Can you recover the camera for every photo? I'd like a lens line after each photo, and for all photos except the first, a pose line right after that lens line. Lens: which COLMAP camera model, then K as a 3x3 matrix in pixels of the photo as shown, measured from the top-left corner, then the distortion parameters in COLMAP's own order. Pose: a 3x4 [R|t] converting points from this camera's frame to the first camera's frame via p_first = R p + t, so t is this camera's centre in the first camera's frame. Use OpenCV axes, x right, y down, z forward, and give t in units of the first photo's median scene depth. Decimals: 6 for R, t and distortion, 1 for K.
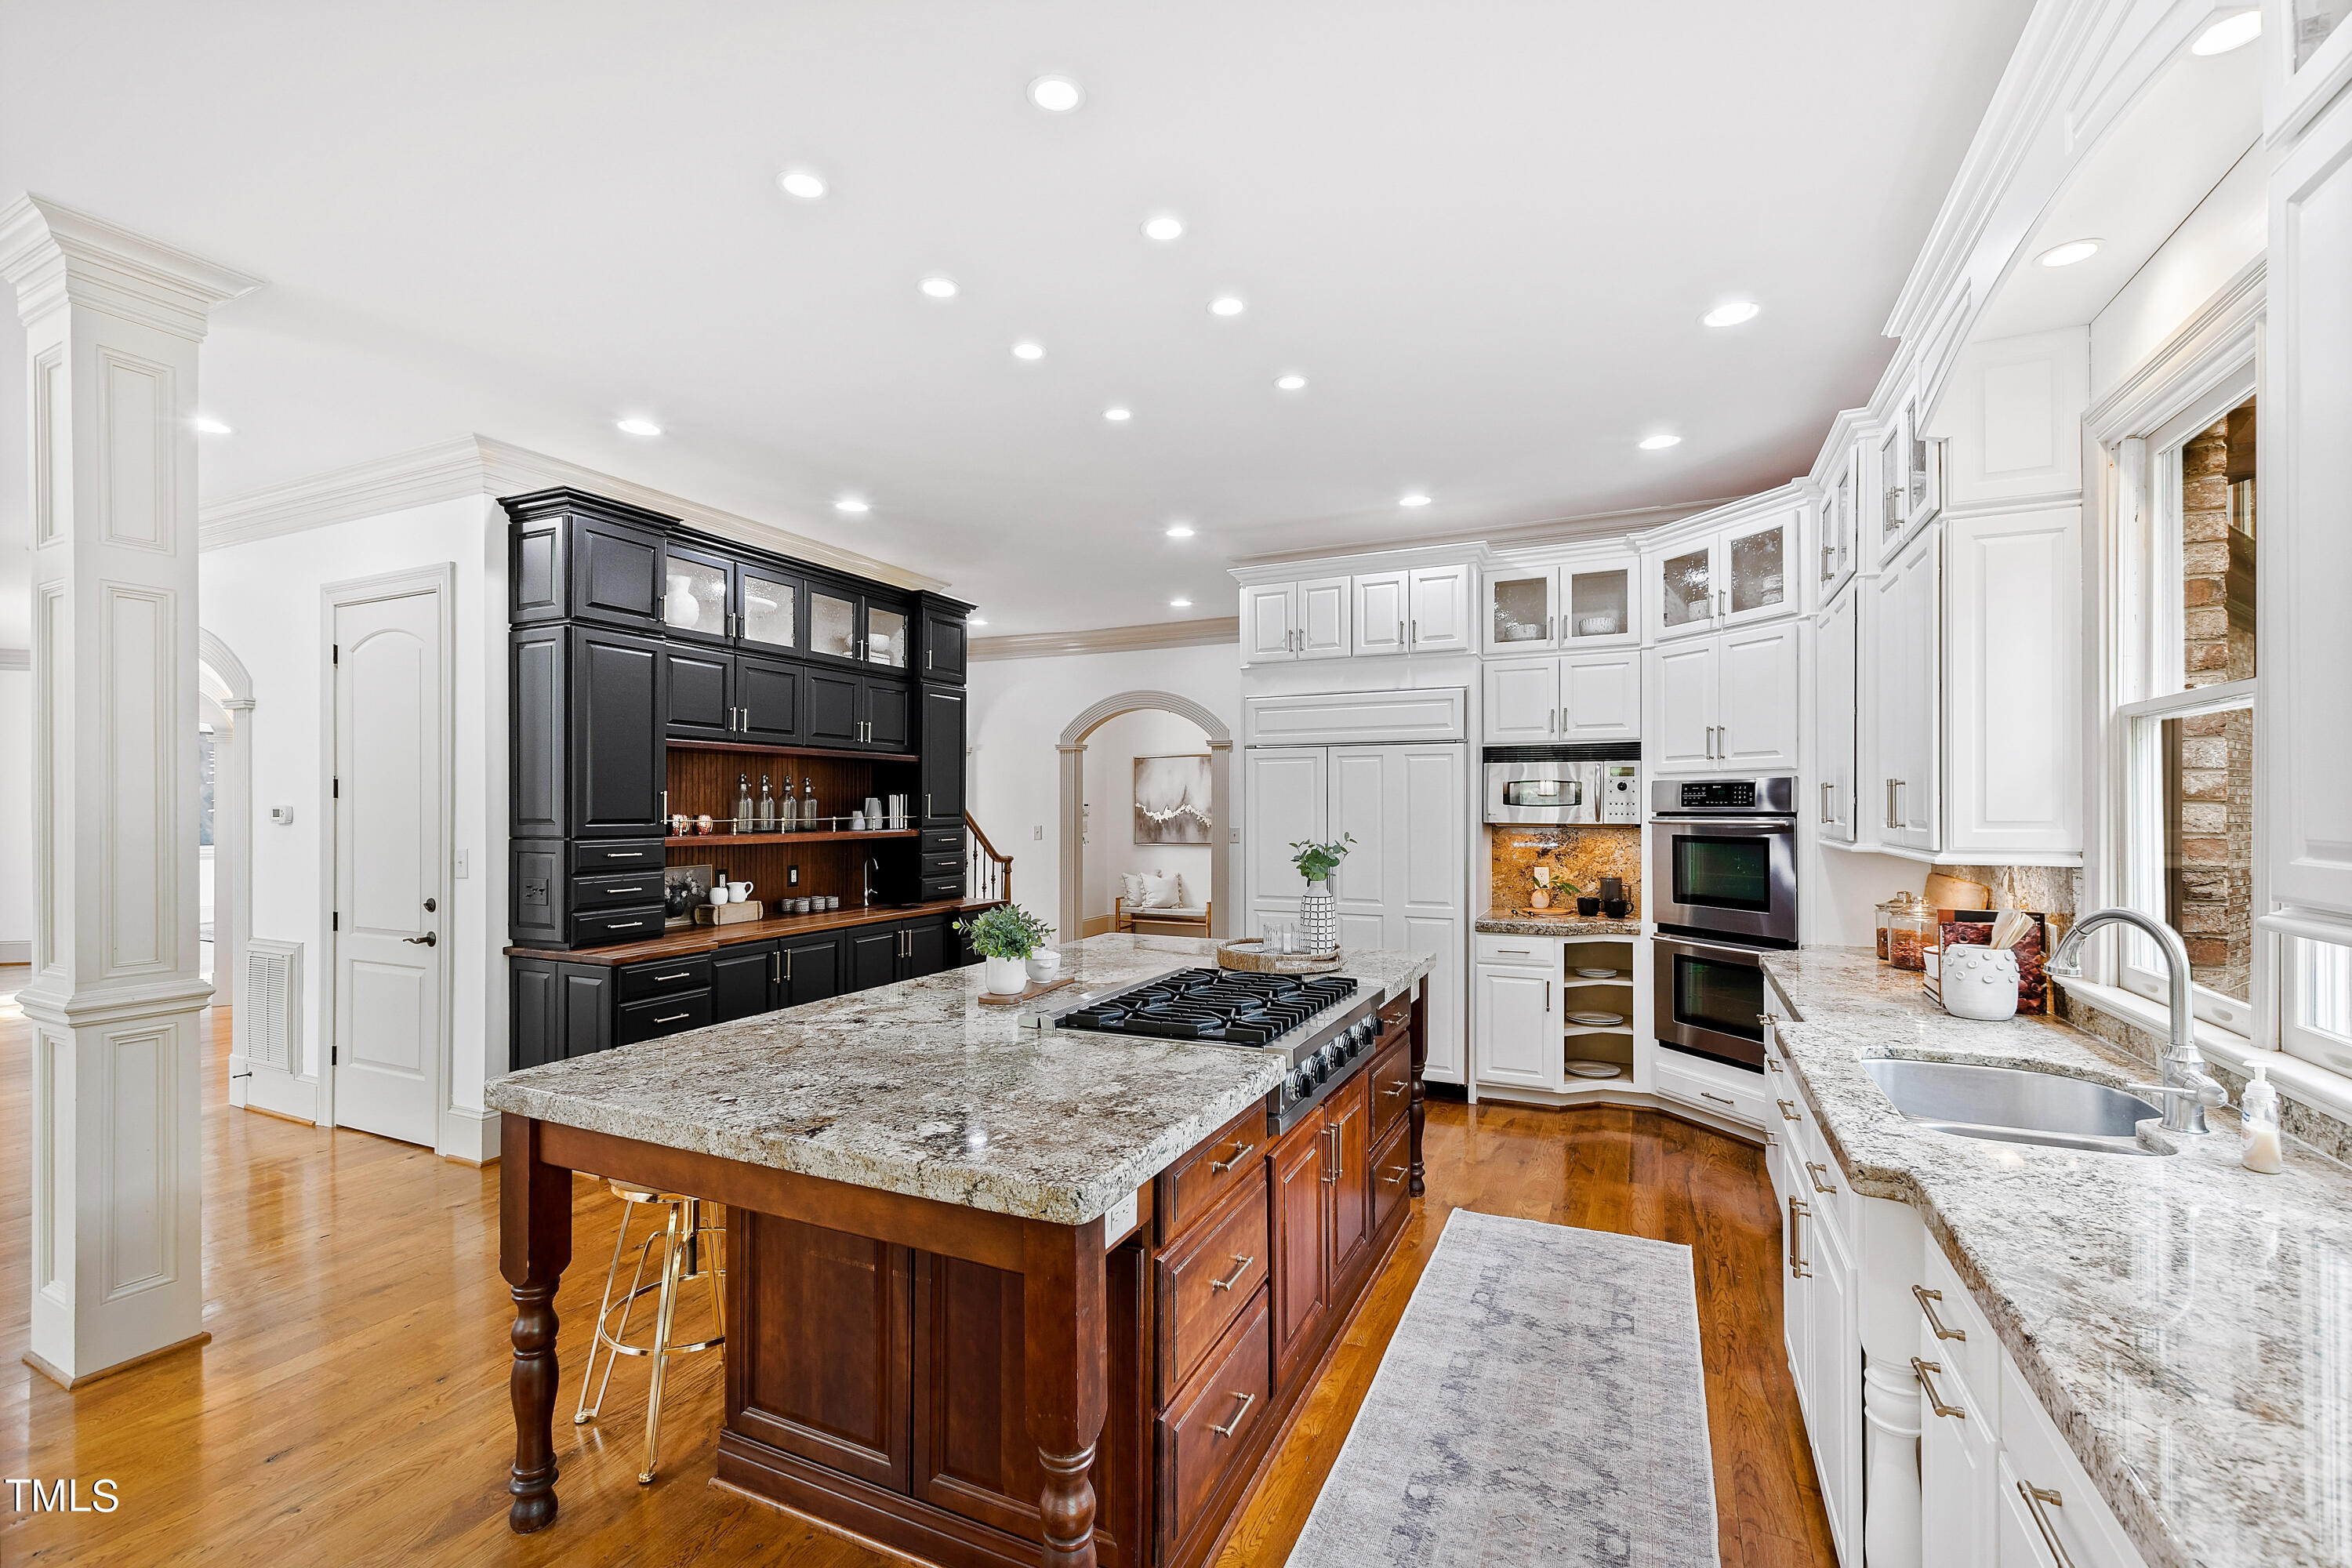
lens RADIAL K [[1045.7, 0, 1150.0], [0, 1045.7, 791.2], [0, 0, 1]] dist [0.001709, -0.000211]
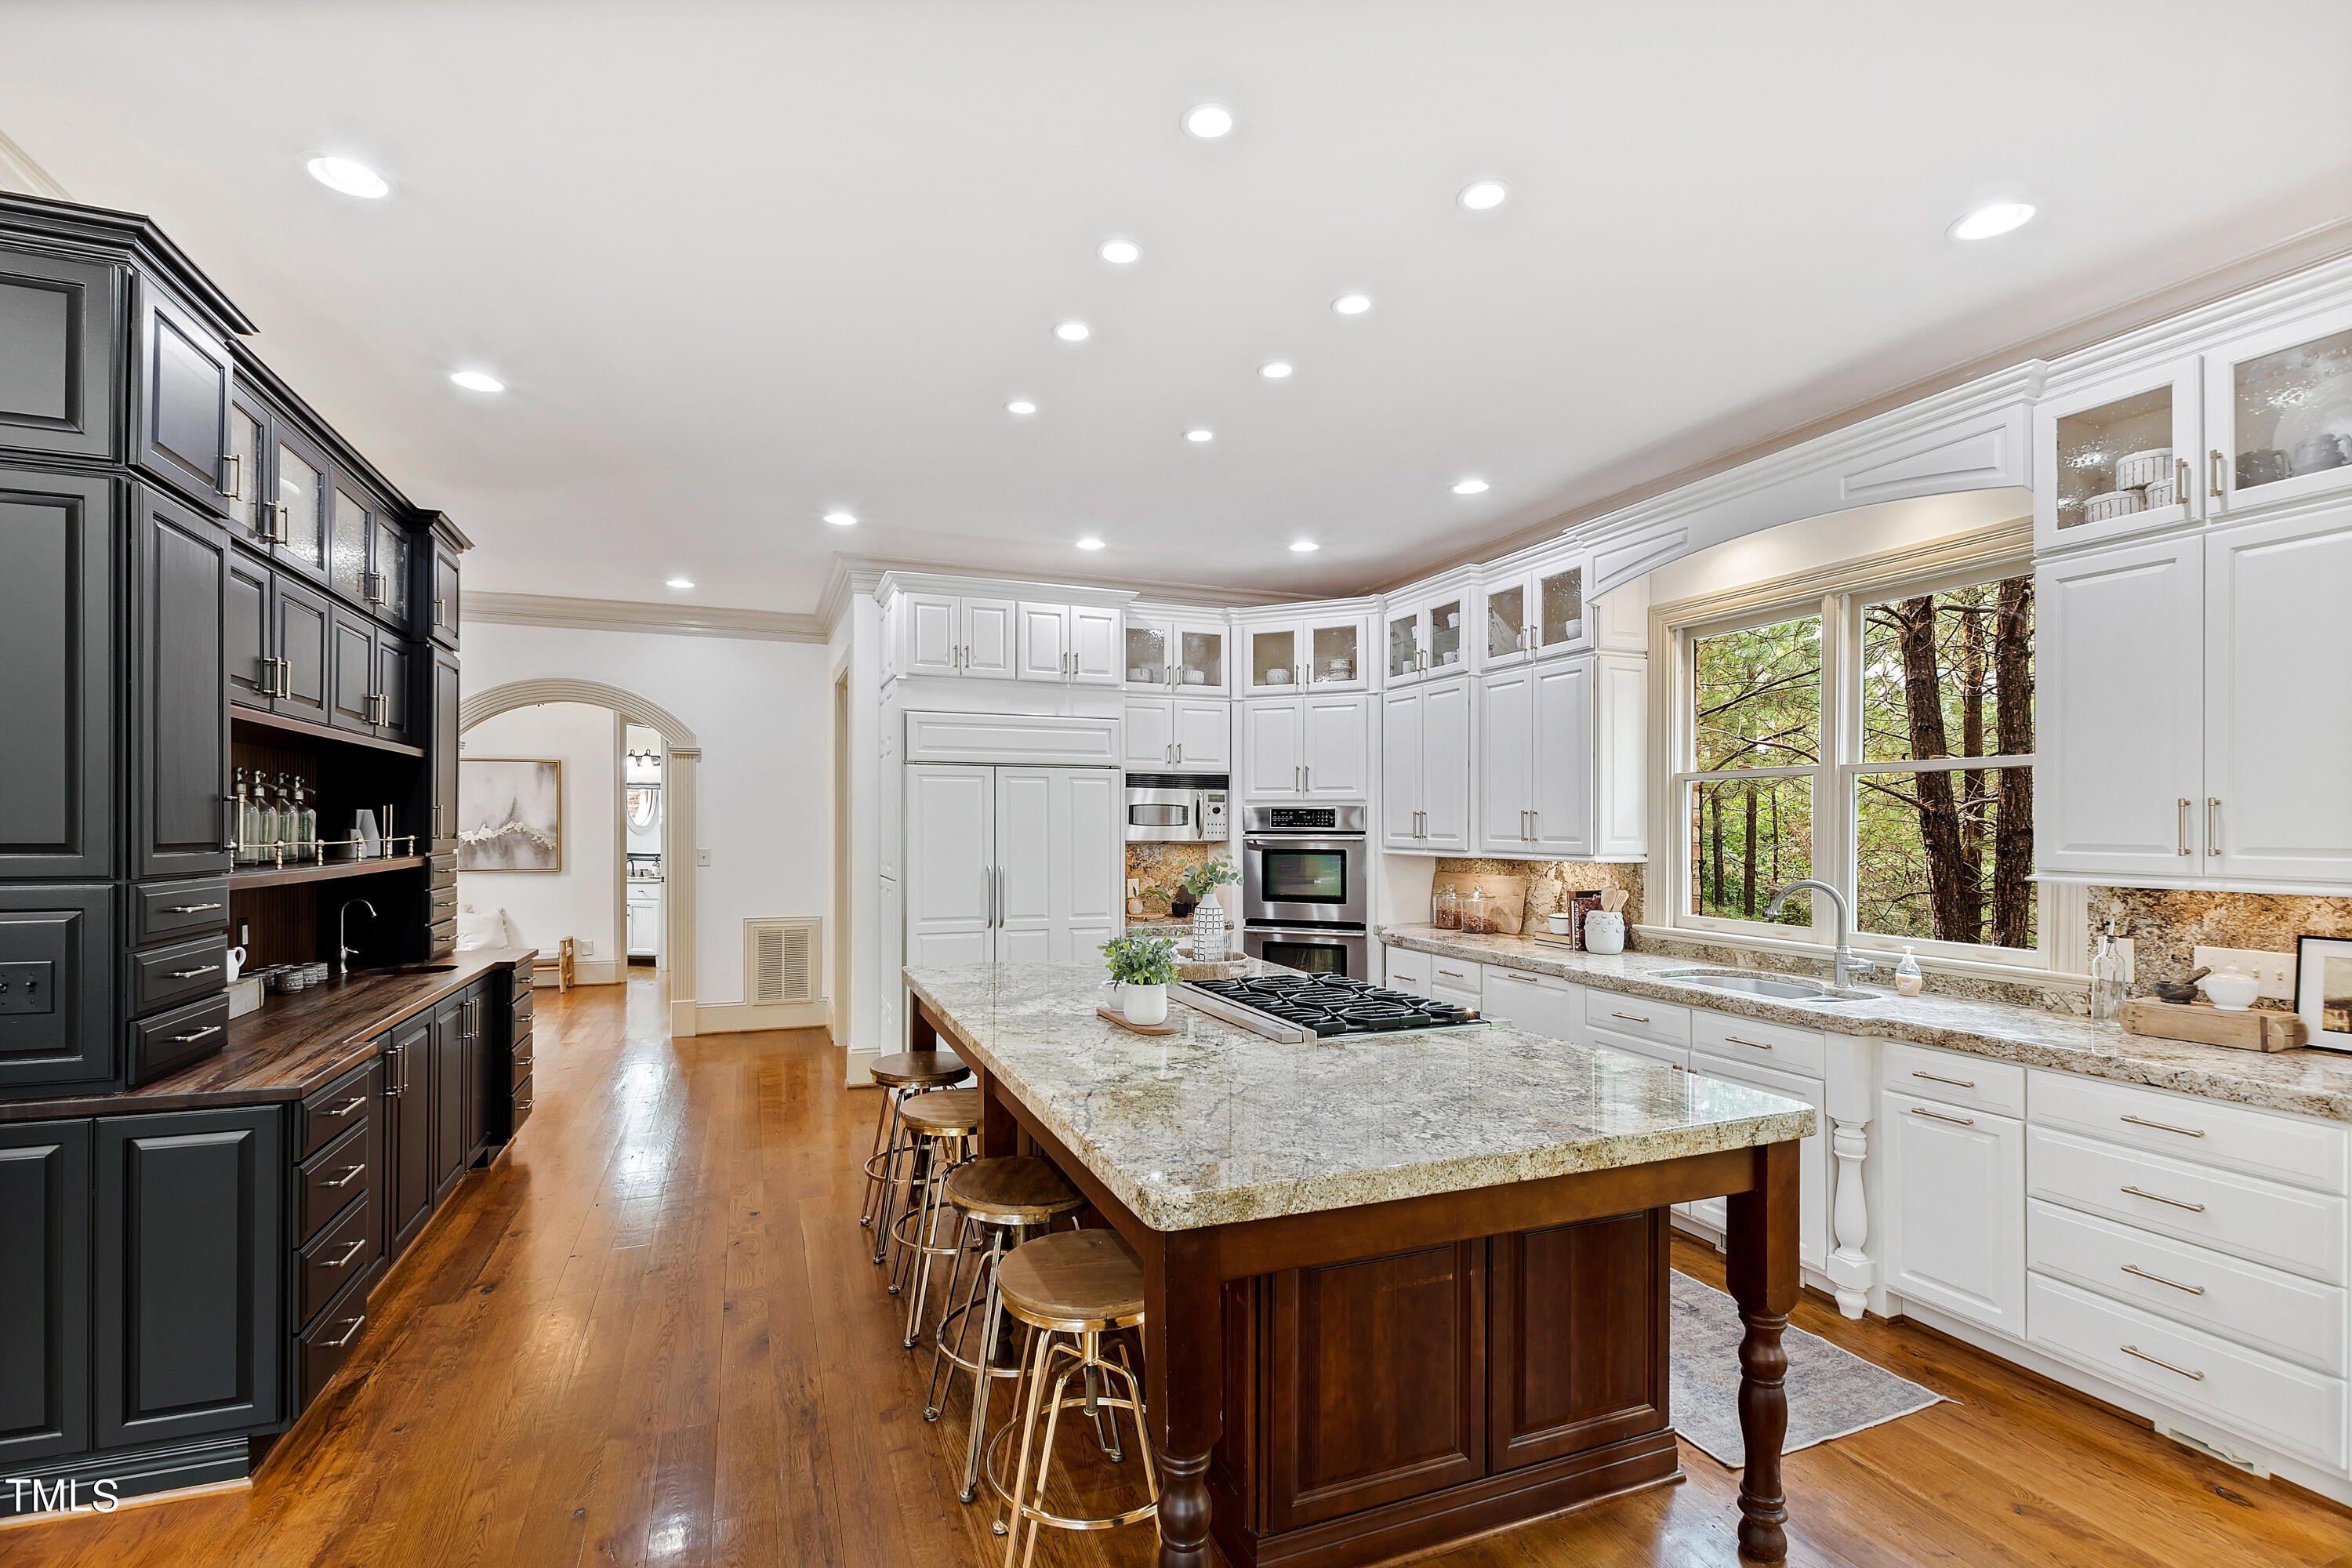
lens RADIAL K [[1043.8, 0, 1160.1], [0, 1043.8, 815.9], [0, 0, 1]] dist [0.001839, -0.000056]
pose [[0.674314, 0.011208, 0.738359, -0.483479], [-0.015569, 0.999878, -0.000960, 0.004047], [-0.738280, -0.010848, 0.674407, 0.208889]]
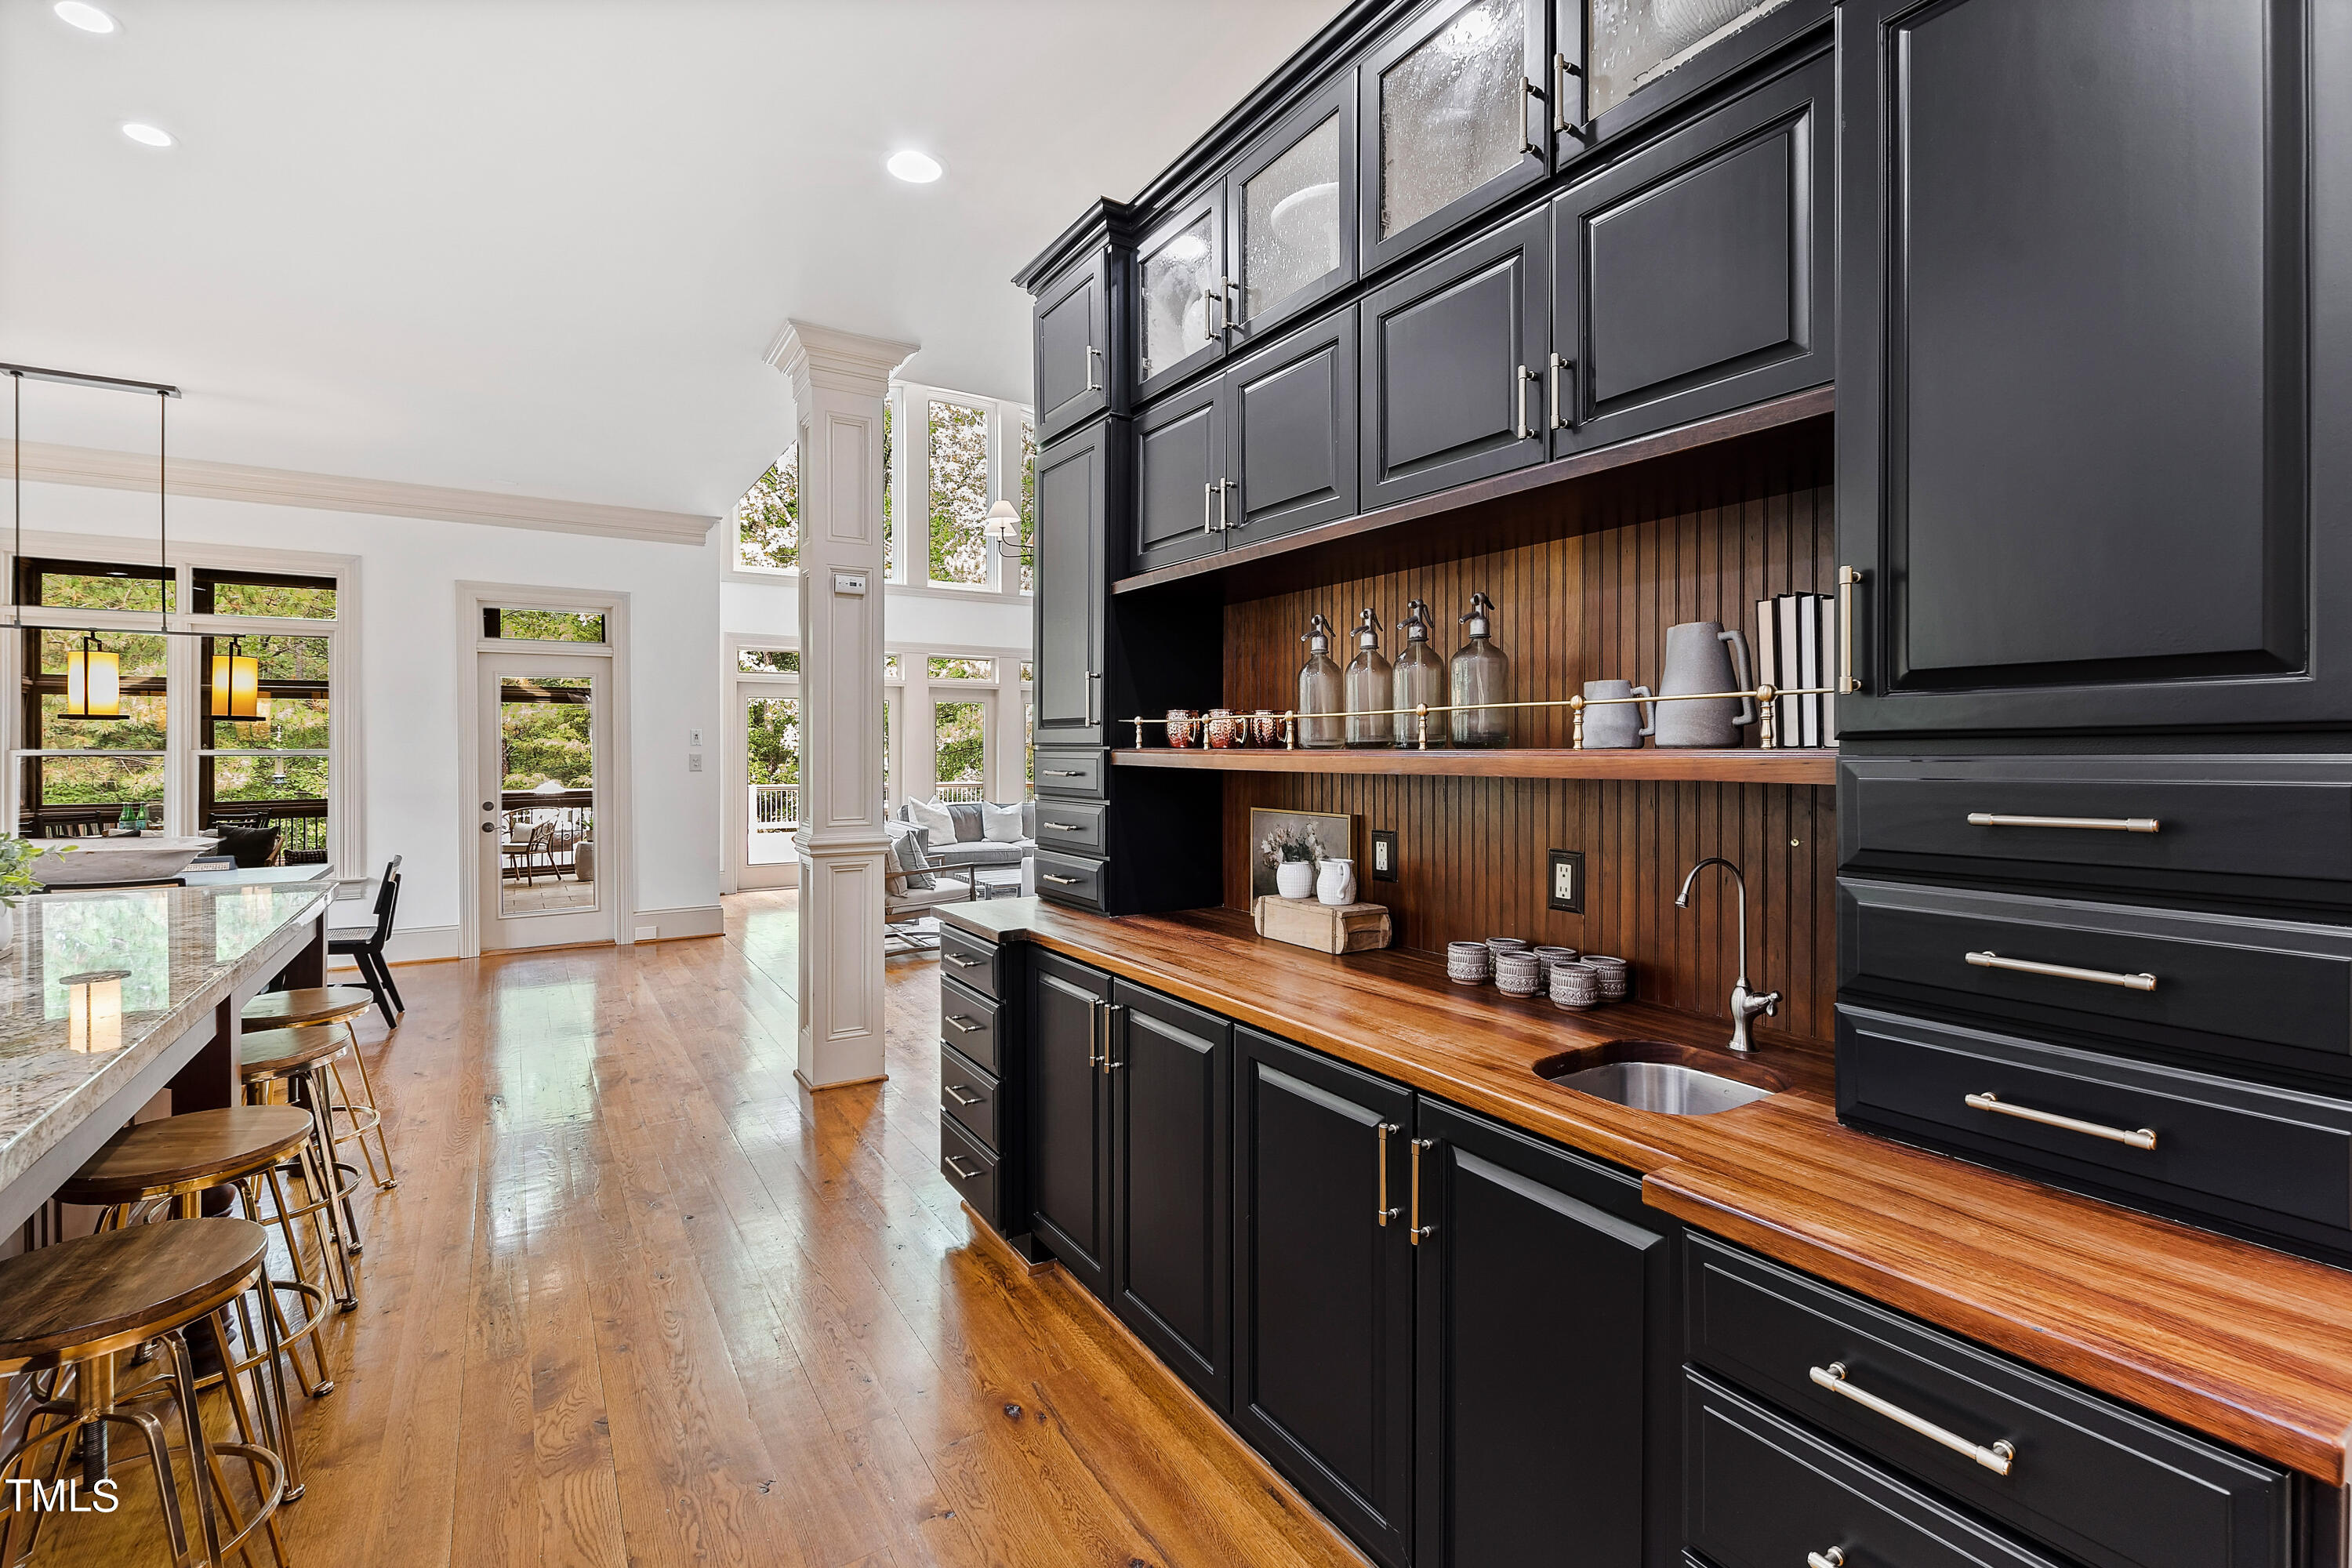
lens RADIAL K [[1023.4, 0, 1166.0], [0, 1023.4, 750.8], [0, 0, 1]] dist [-0.001846, -0.000852]
pose [[-0.531296, 0.003229, -0.847180, 0.012363], [0.014630, 0.999879, -0.005364, 0.043047], [0.847060, -0.015244, -0.531279, 1.189157]]
